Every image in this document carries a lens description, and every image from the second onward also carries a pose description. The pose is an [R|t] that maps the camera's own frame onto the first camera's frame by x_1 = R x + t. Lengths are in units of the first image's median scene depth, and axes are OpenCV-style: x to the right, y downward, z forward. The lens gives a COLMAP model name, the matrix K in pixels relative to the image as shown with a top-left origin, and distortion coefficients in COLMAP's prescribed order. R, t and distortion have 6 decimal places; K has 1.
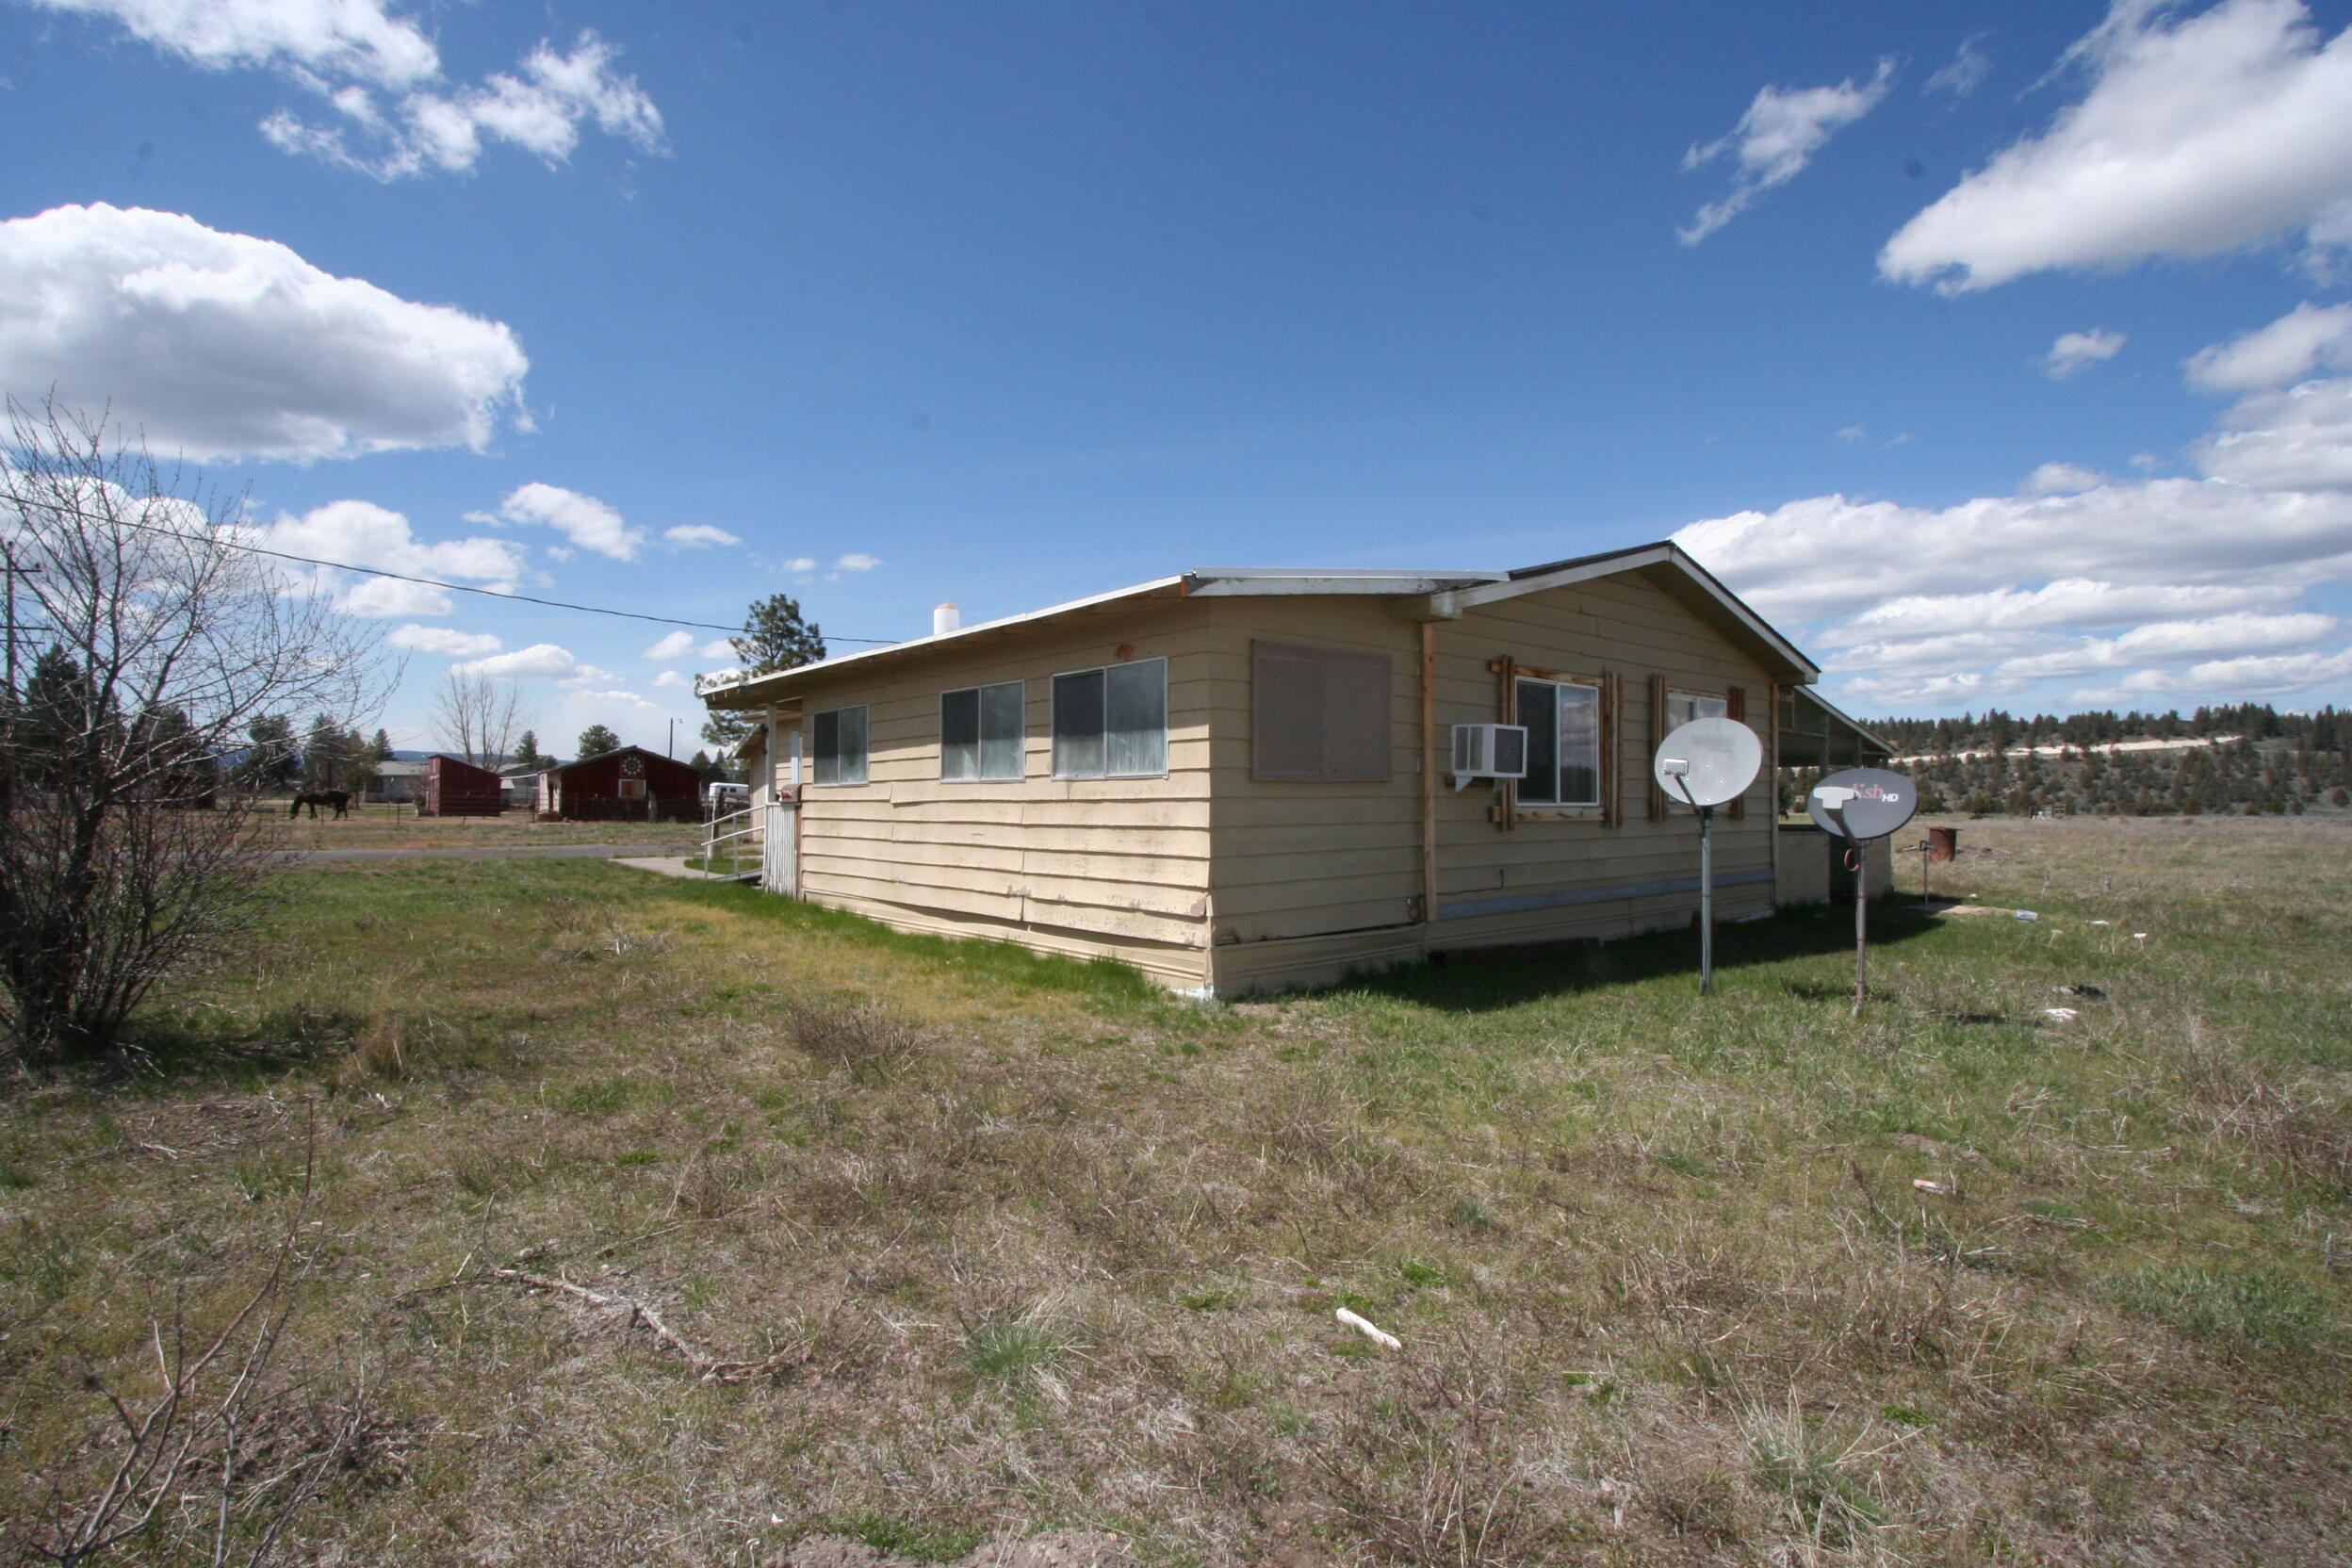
lens RADIAL K [[1112.9, 0, 1161.2], [0, 1112.9, 785.7], [0, 0, 1]] dist [-0.027261, 0.006438]
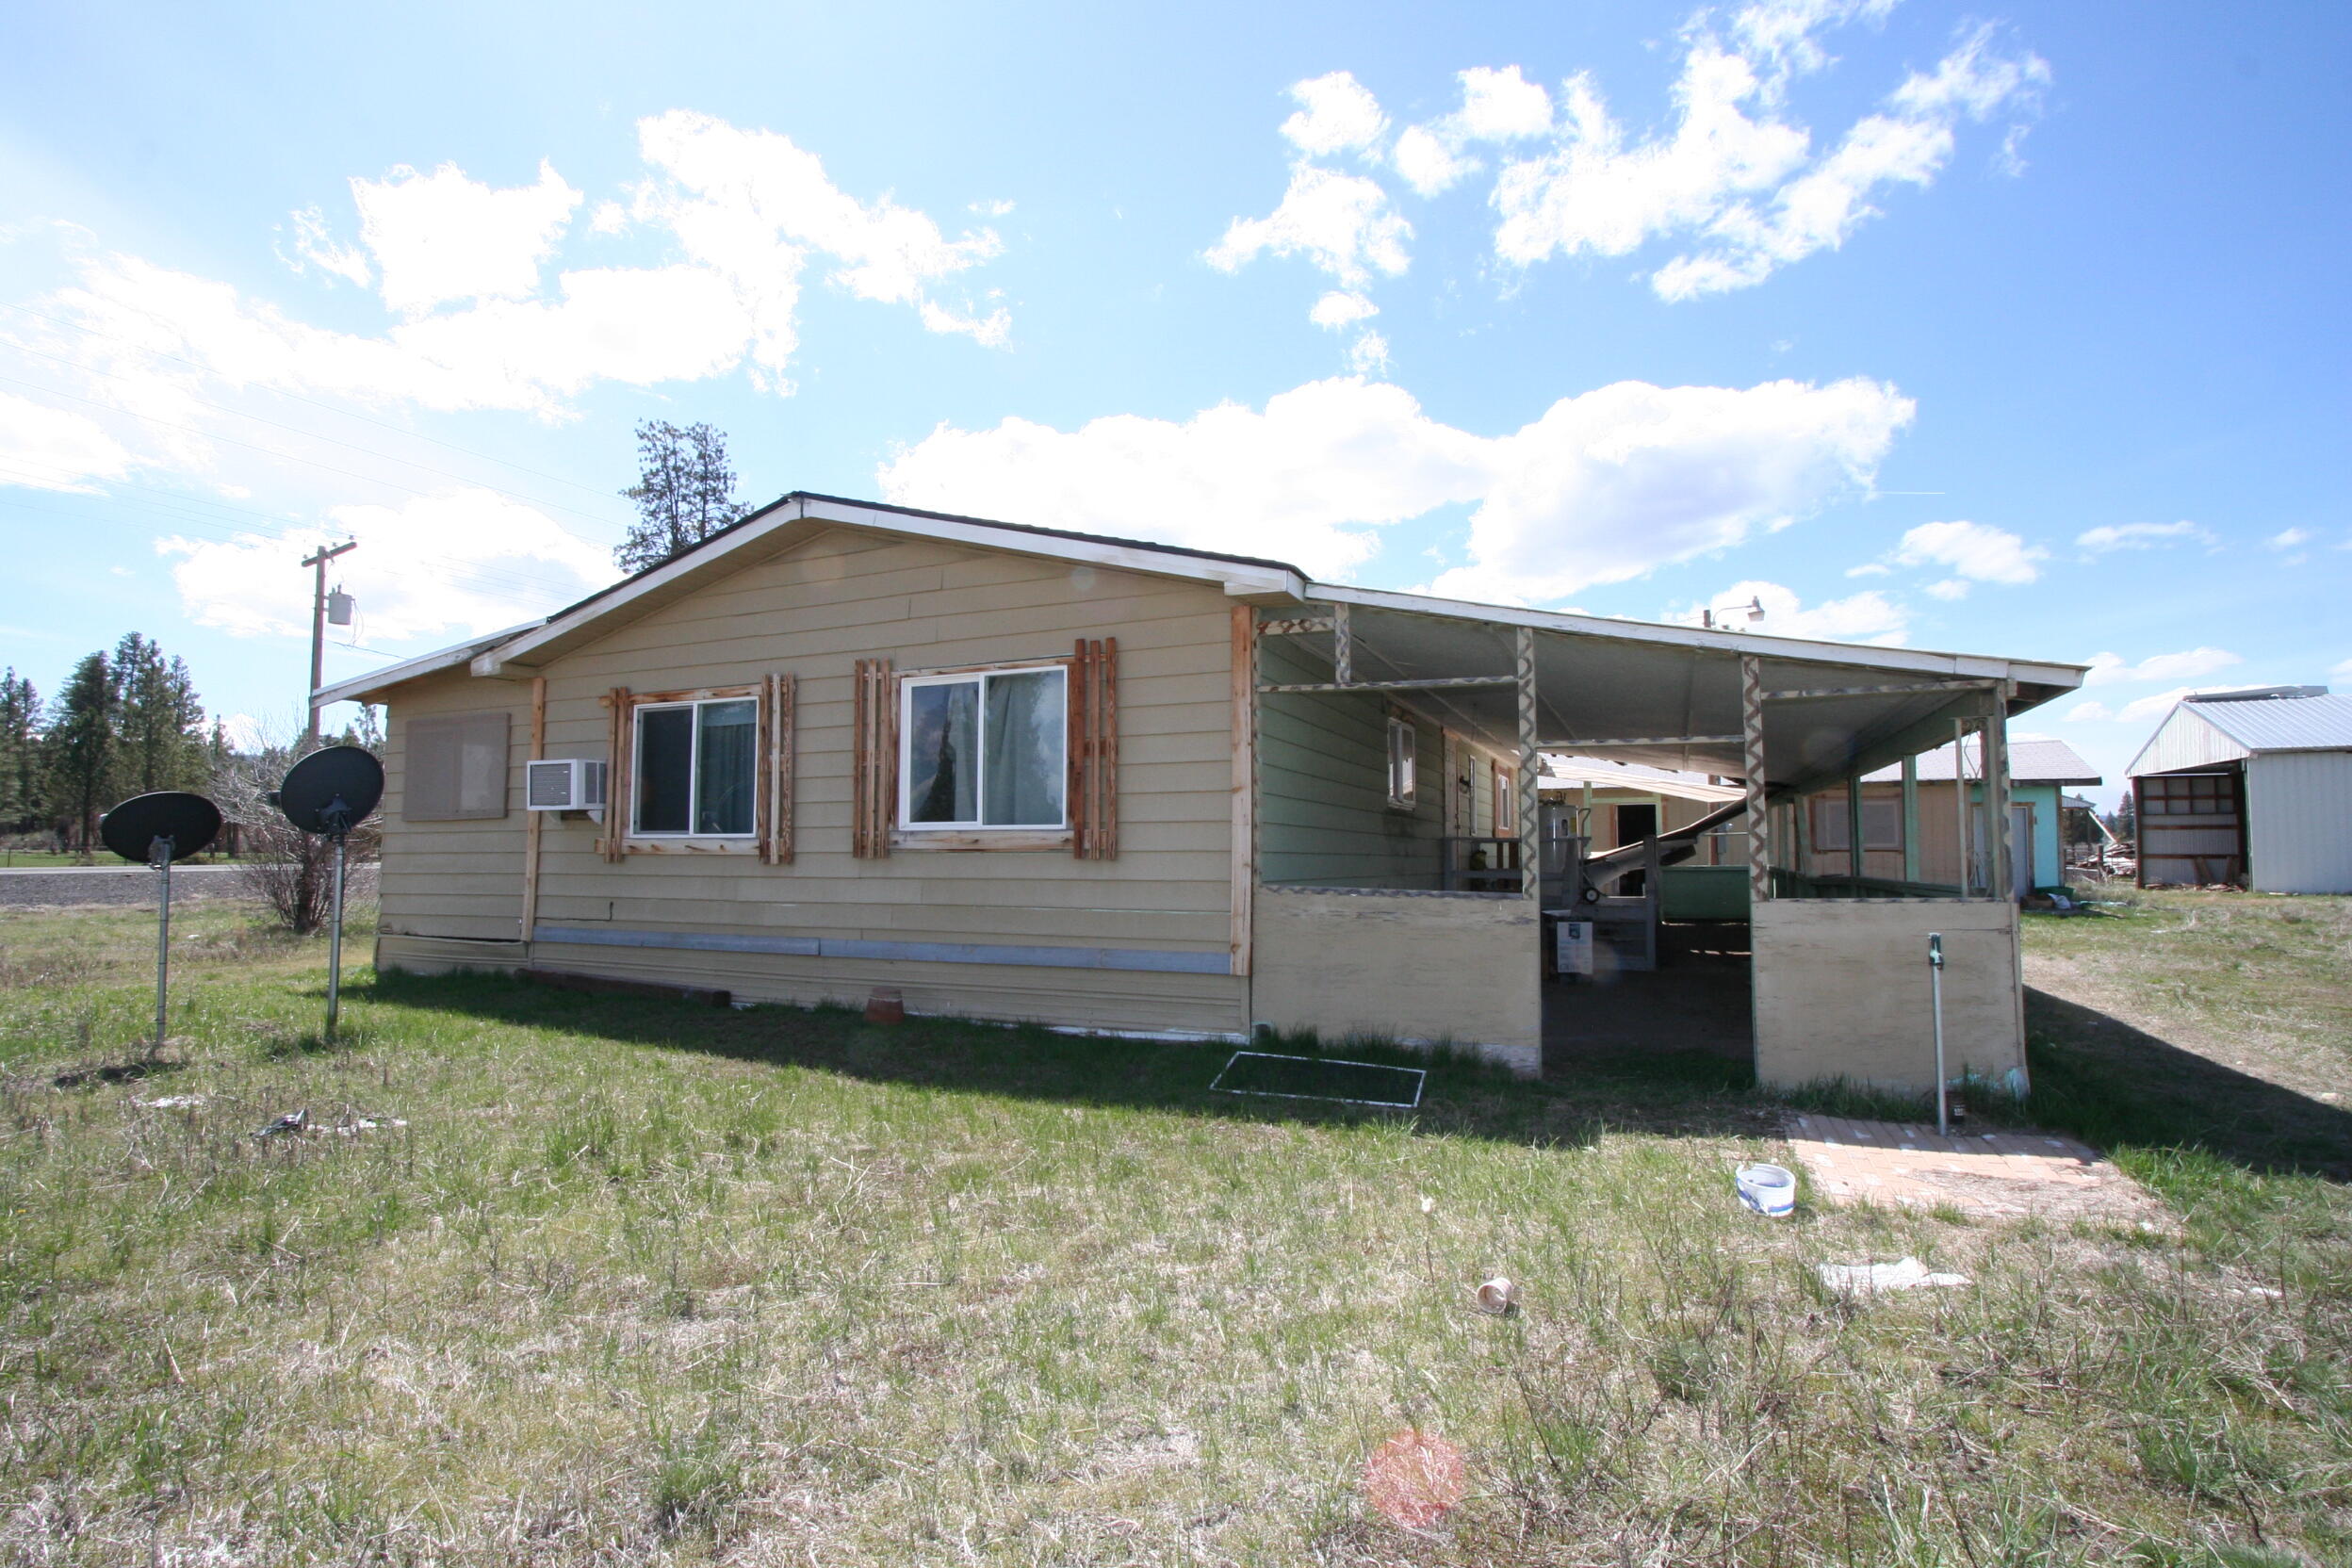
lens RADIAL K [[1107.9, 0, 1171.5], [0, 1107.9, 796.2], [0, 0, 1]] dist [-0.022351, 0.006606]
pose [[0.405219, -0.045027, -0.913110, 1.335015], [0.008688, 0.998931, -0.045403, 0.028158], [0.914178, 0.010465, 0.405177, 0.997627]]
